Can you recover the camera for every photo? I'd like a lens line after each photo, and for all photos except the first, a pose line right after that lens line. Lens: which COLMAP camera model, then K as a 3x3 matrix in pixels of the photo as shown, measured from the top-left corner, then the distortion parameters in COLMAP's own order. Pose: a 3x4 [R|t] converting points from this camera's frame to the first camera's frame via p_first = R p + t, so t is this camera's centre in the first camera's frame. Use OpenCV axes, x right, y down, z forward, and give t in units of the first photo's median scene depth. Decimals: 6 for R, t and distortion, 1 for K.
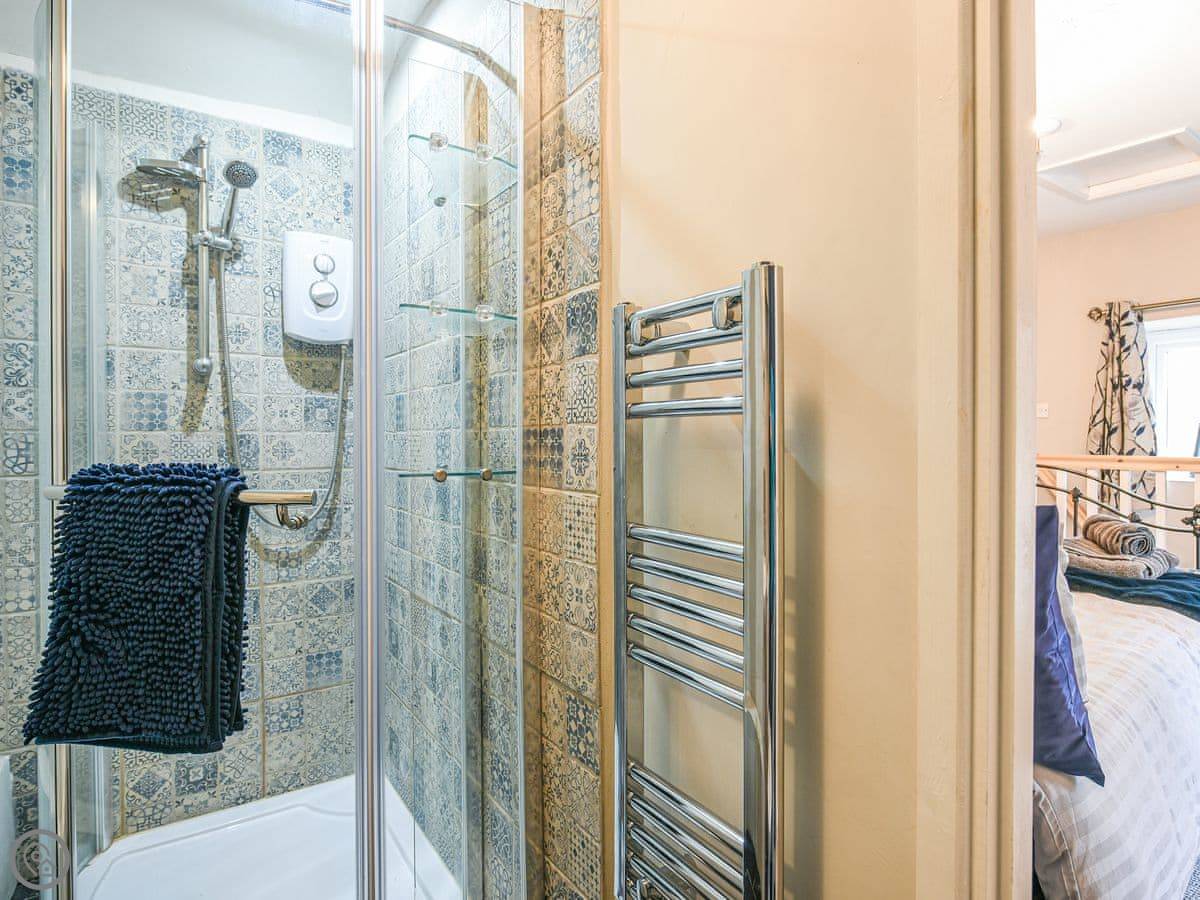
lens RADIAL K [[712.0, 0, 595.1], [0, 712.0, 449.7], [0, 0, 1]] dist [-0.000287, 0.000475]
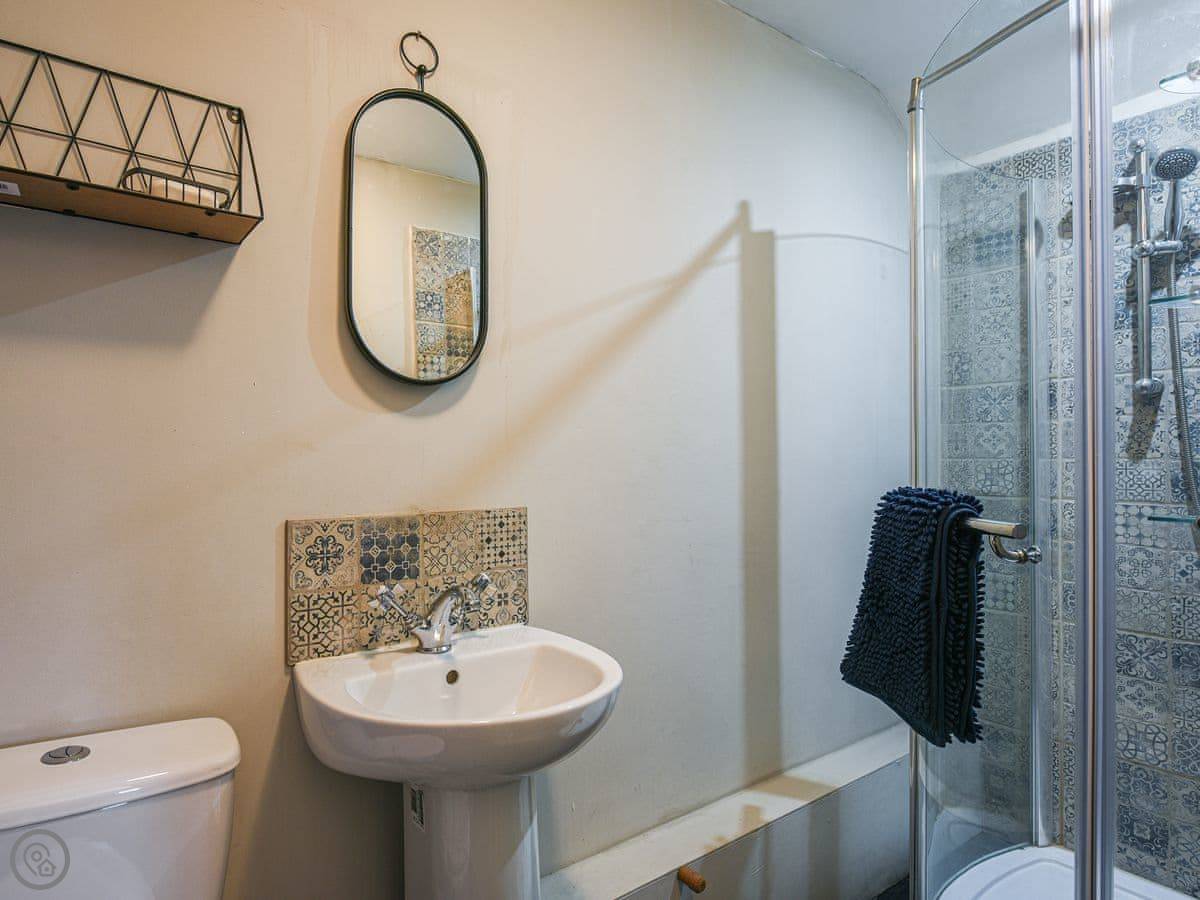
lens RADIAL K [[822.8, 0, 598.4], [0, 822.8, 458.3], [0, 0, 1]] dist [-0.010640, 0.001318]
pose [[-0.037910, 0.004491, -0.999271, 0.539164], [-0.015863, 0.999861, 0.005095, -0.020644], [0.999155, 0.016044, -0.037833, 0.342369]]
